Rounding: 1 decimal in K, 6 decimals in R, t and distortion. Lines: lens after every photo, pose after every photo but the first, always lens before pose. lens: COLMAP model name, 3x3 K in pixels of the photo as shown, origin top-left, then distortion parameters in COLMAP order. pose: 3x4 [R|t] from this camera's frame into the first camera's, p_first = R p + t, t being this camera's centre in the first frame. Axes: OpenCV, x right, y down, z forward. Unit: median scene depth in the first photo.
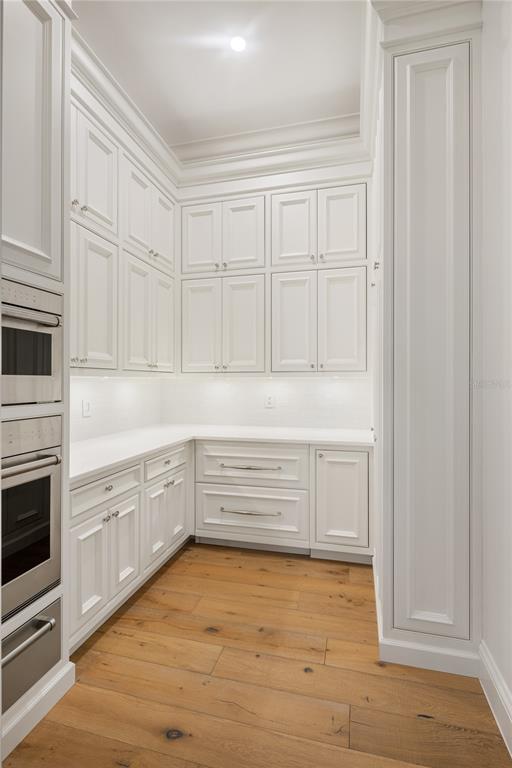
lens RADIAL K [[373.9, 0, 255.2], [0, 373.9, 382.0], [0, 0, 1]] dist [0.001833, -0.003295]
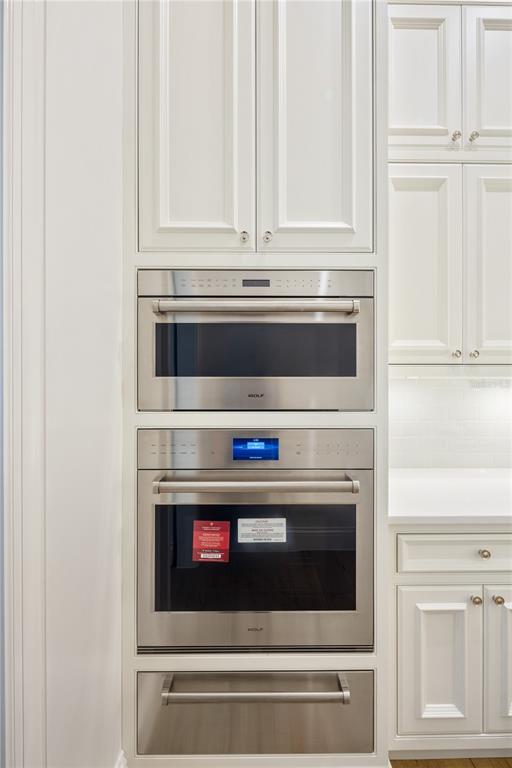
lens RADIAL K [[373.9, 0, 255.8], [0, 373.9, 383.0], [0, 0, 1]] dist [0.001833, -0.003295]
pose [[0.261638, -0.002148, -0.965164, 0.145426], [-0.002039, 0.999994, -0.002778, -0.001187], [0.965164, 0.002694, 0.261632, 0.571208]]
